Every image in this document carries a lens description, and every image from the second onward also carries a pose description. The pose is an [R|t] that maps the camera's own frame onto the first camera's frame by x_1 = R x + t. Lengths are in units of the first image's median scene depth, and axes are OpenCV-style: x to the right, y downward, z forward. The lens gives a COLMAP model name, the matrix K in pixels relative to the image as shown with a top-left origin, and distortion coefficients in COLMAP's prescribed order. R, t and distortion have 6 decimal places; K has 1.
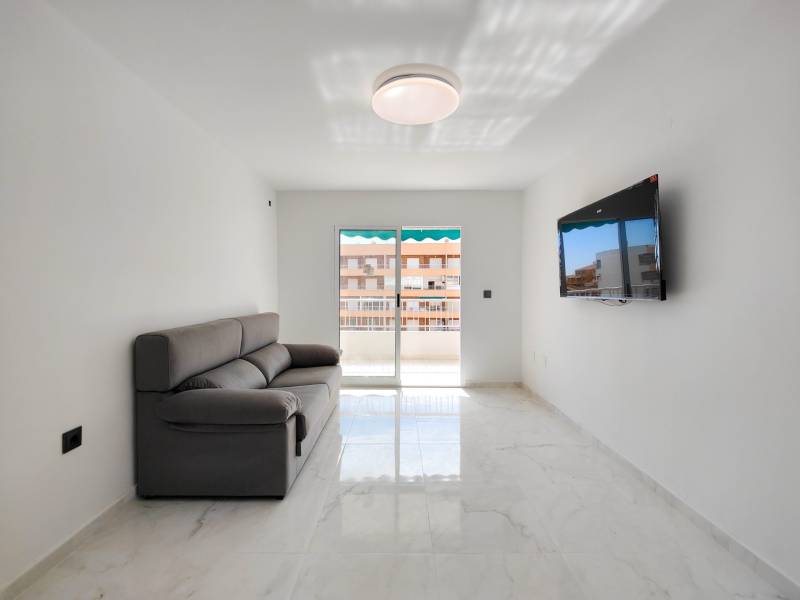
lens RADIAL K [[354.9, 0, 404.8], [0, 354.9, 292.4], [0, 0, 1]] dist [0.003665, -0.006681]
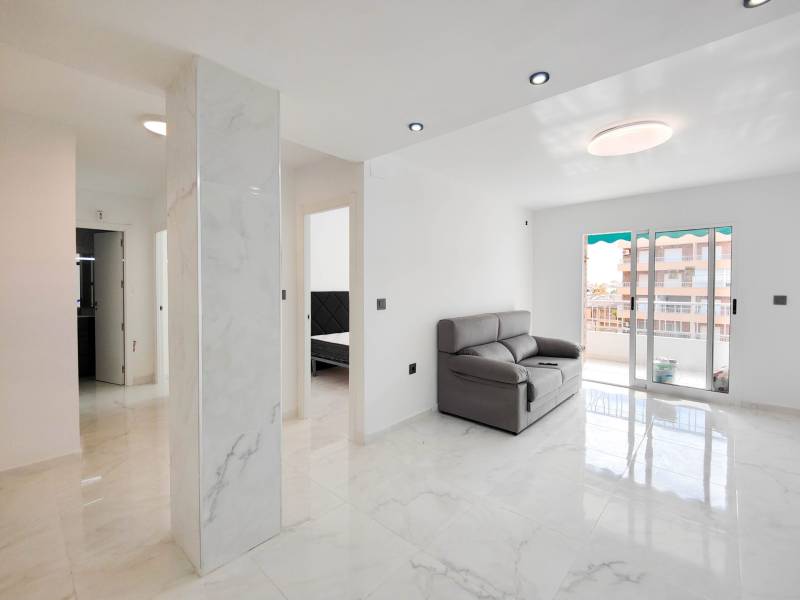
lens RADIAL K [[354.9, 0, 405.6], [0, 354.9, 293.0], [0, 0, 1]] dist [0.003665, -0.006681]
pose [[0.735924, 0.013677, -0.676926, 0.297714], [-0.007214, 0.999898, 0.012360, -0.032311], [0.677026, -0.004213, 0.735947, -0.388267]]
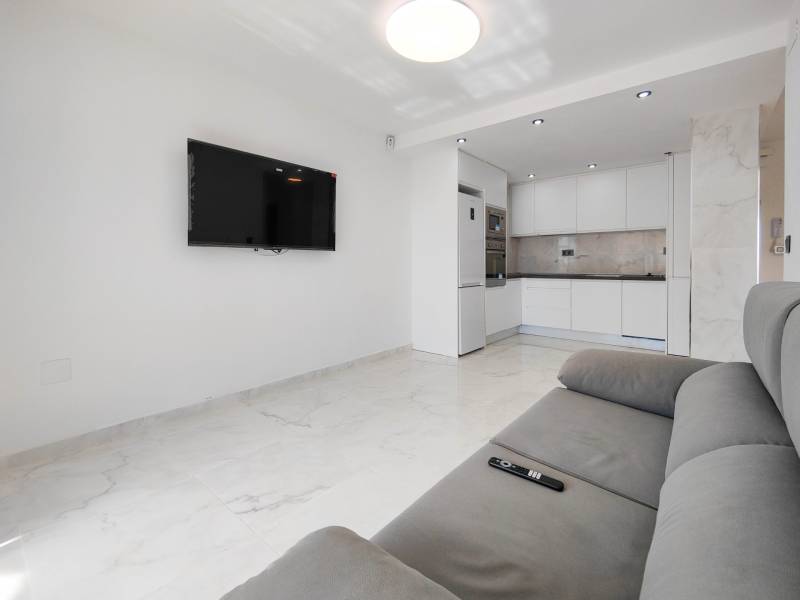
lens RADIAL K [[354.9, 0, 398.5], [0, 354.9, 264.1], [0, 0, 1]] dist [0.003665, -0.006681]
pose [[-0.752032, -0.002939, 0.659120, -0.530272], [0.001503, 0.999980, 0.006173, 0.067674], [-0.659125, 0.005633, -0.752012, 1.809659]]
